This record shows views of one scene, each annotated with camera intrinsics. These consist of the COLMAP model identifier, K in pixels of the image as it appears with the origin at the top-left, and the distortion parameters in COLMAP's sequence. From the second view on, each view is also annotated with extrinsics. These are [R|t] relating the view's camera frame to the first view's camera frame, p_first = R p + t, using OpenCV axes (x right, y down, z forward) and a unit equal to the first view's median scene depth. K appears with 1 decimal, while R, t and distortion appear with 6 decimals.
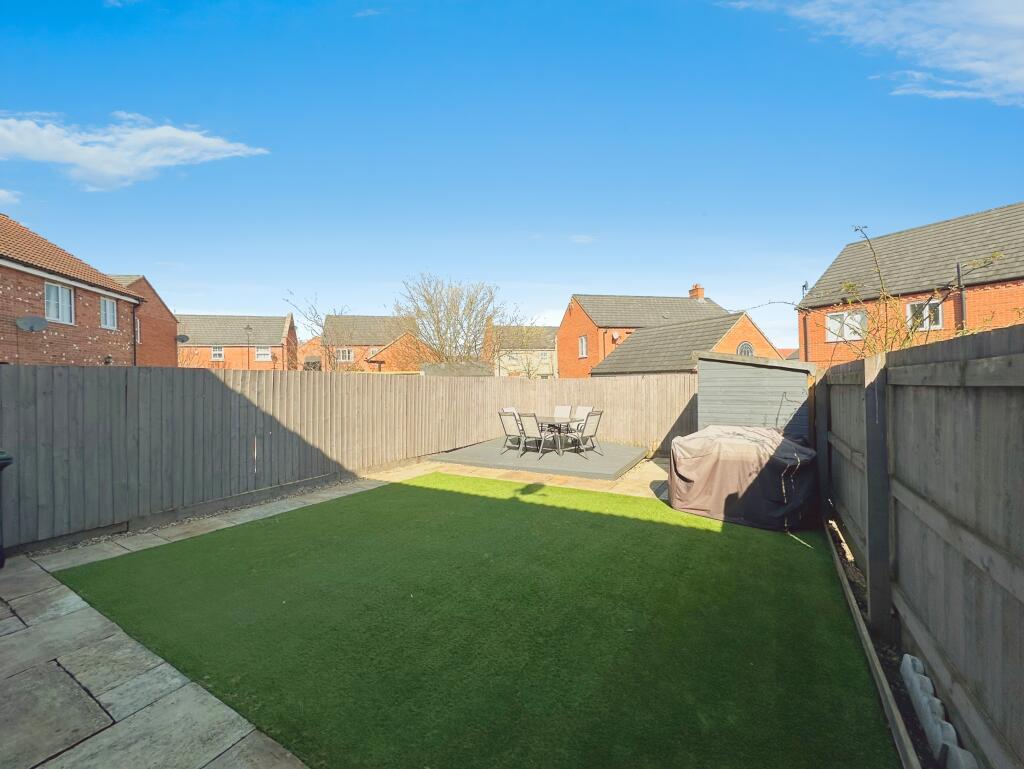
lens RADIAL K [[410.4, 0, 511.9], [0, 410.4, 381.1], [0, 0, 1]] dist [-0.003862, 0.000309]
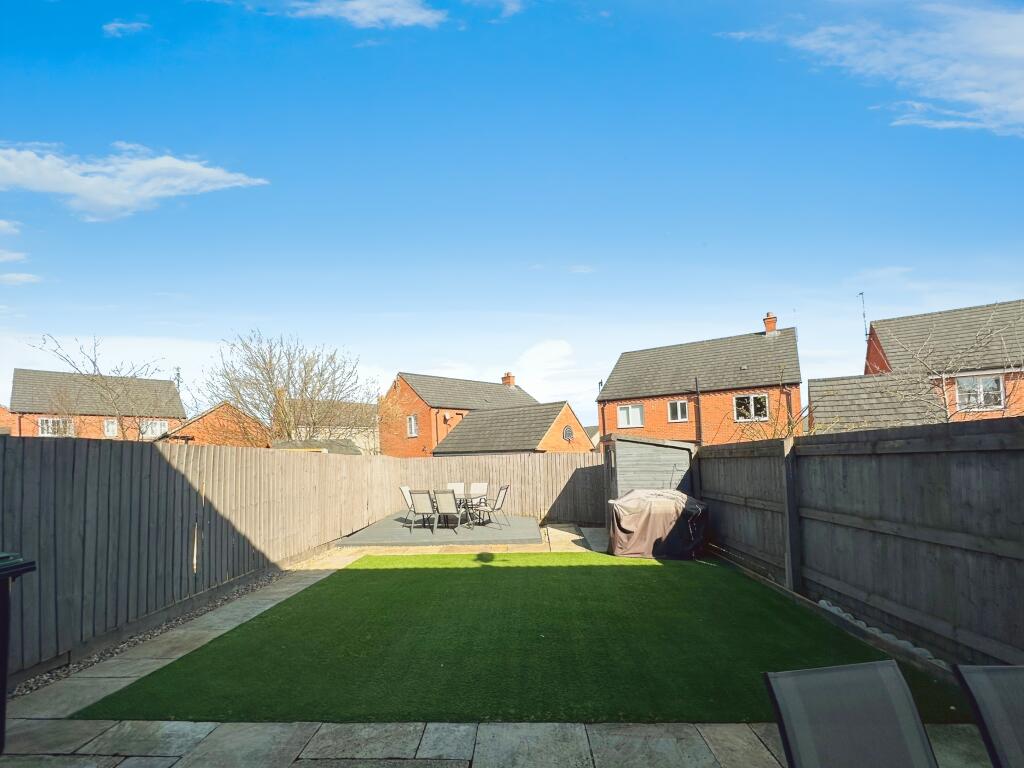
lens RADIAL K [[411.0, 0, 526.5], [0, 411.0, 442.5], [0, 0, 1]] dist [-0.001870, -0.000532]
pose [[0.889676, 0.011507, 0.456448, -0.451559], [0.008911, 0.999054, -0.042555, 0.009105], [-0.456506, 0.041927, 0.888732, -0.030093]]
